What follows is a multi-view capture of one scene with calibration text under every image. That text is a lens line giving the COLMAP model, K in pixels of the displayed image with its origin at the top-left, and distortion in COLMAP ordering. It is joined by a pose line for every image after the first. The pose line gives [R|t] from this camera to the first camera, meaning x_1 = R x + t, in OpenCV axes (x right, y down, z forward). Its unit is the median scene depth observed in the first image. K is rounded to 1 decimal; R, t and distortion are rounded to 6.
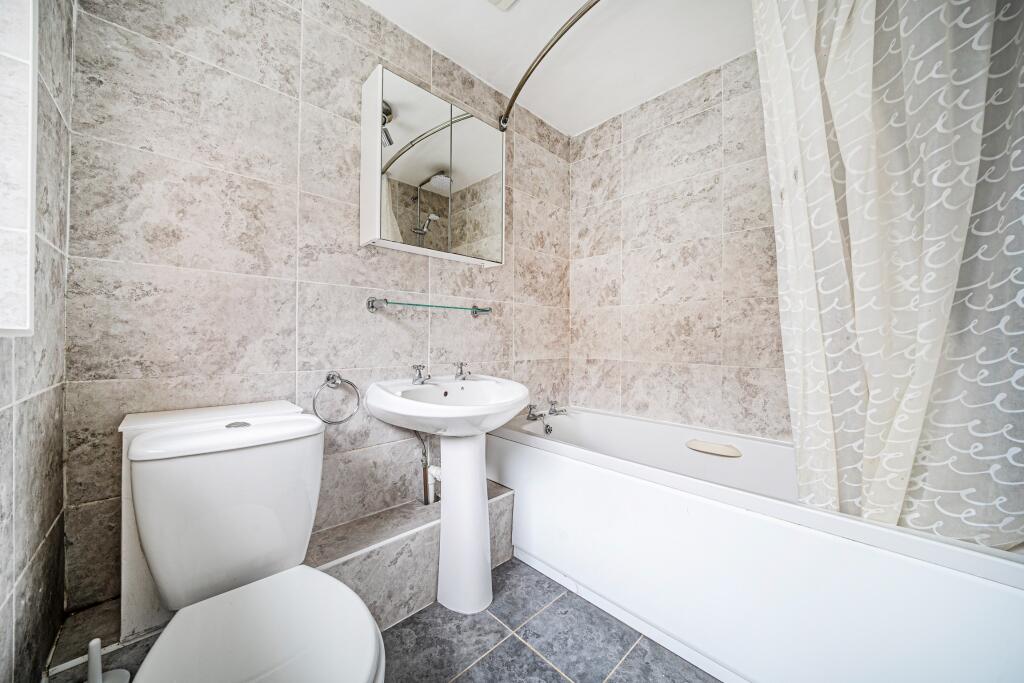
lens RADIAL K [[353.3, 0, 513.8], [0, 353.3, 341.3], [0, 0, 1]] dist [-0.021082, 0.000992]
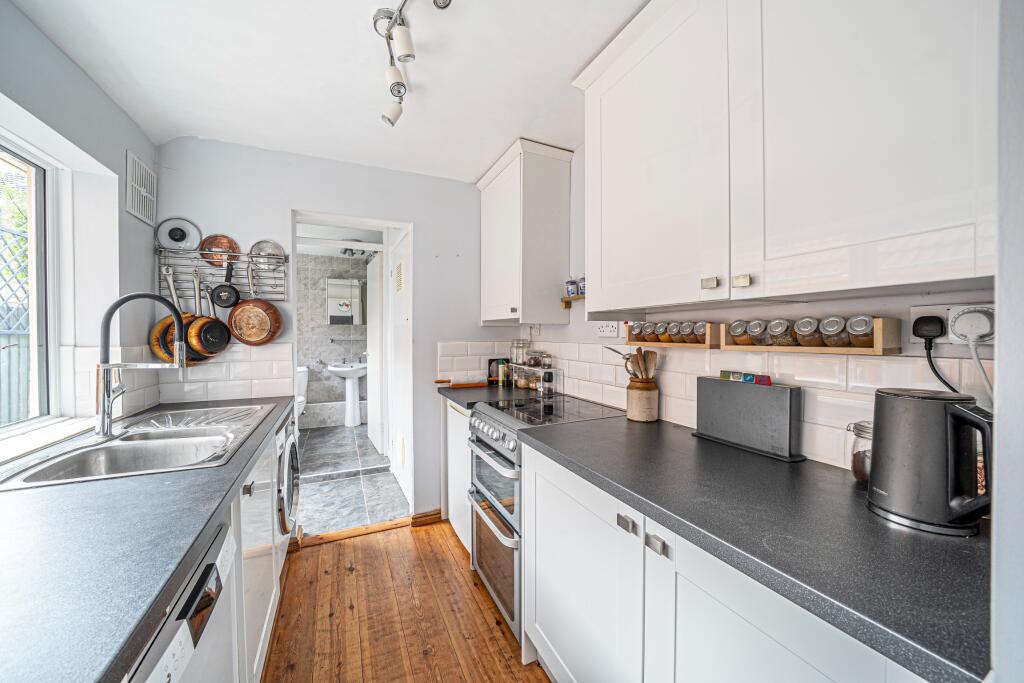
lens RADIAL K [[373.4, 0, 508.3], [0, 373.4, 337.3], [0, 0, 1]] dist [-0.014510, 0.000247]
pose [[0.941189, -0.000628, -0.337879, 2.559140], [0.002394, 0.999986, 0.004813, -0.155220], [0.337871, -0.005339, 0.941177, -1.926058]]
